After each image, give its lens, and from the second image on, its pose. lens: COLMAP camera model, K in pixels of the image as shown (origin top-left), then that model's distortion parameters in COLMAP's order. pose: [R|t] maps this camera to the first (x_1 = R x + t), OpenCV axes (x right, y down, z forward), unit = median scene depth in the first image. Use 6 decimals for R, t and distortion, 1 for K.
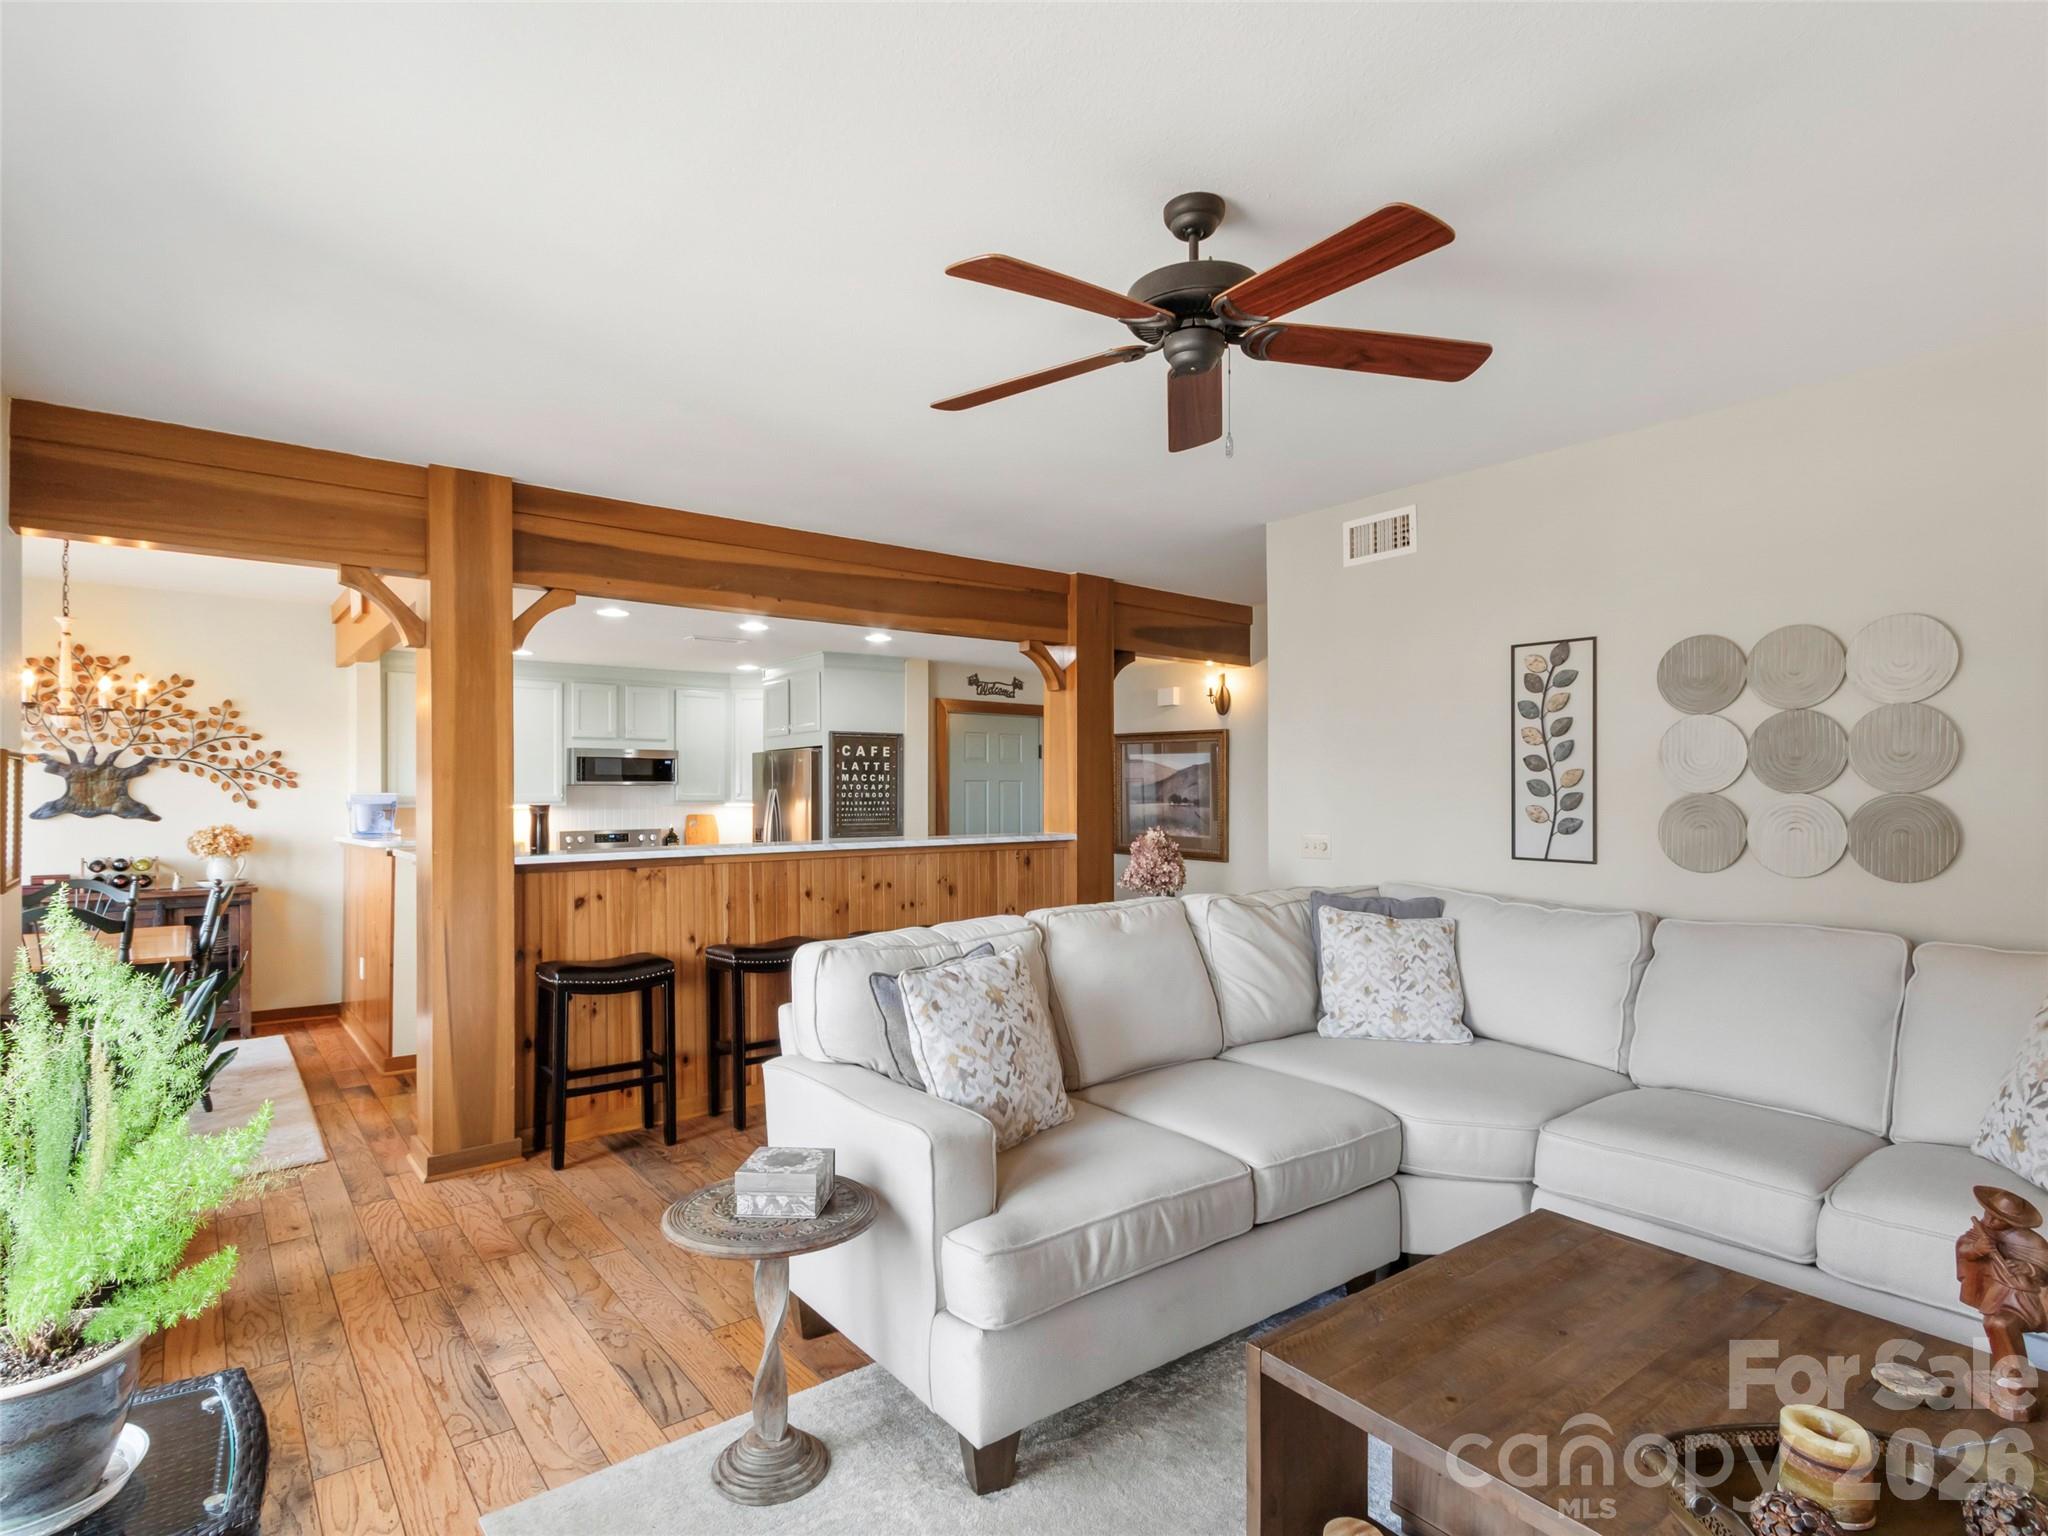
lens RADIAL K [[1076.1, 0, 998.6], [0, 1076.1, 780.8], [0, 0, 1]] dist [0.005908, -0.002587]
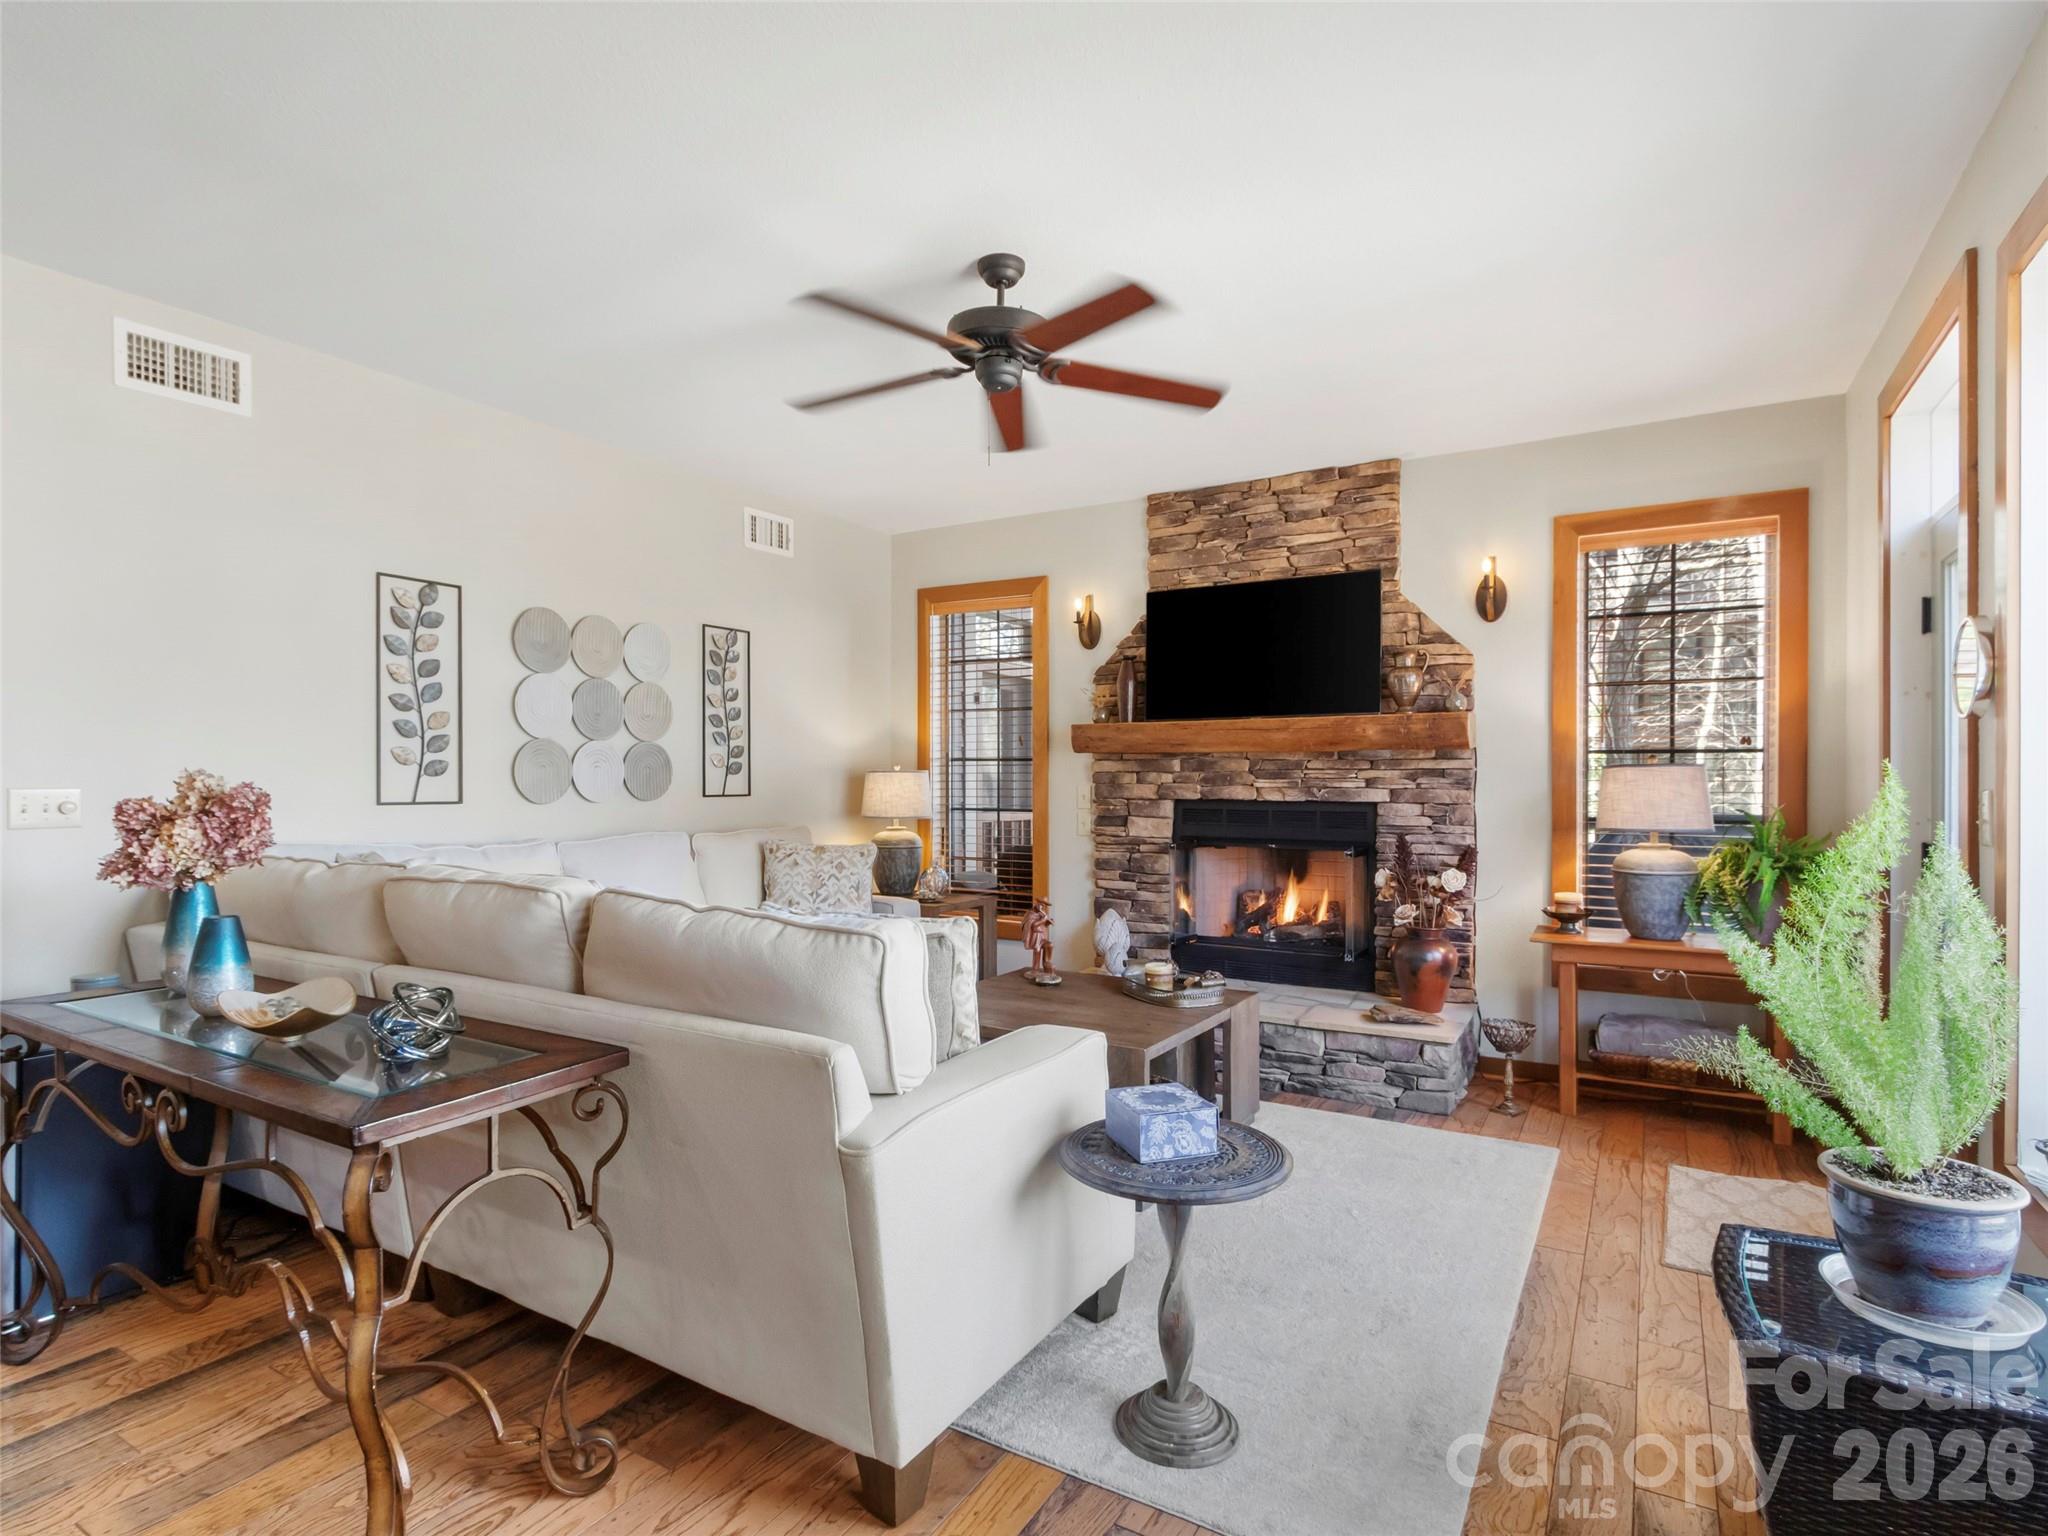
lens RADIAL K [[1076.1, 0, 1005.9], [0, 1076.1, 779.0], [0, 0, 1]] dist [0.005908, -0.002587]
pose [[-0.367498, -0.003388, 0.930018, -0.365798], [-0.009807, 0.999952, -0.000232, 0.028899], [-0.929973, -0.009206, -0.367513, 0.533016]]
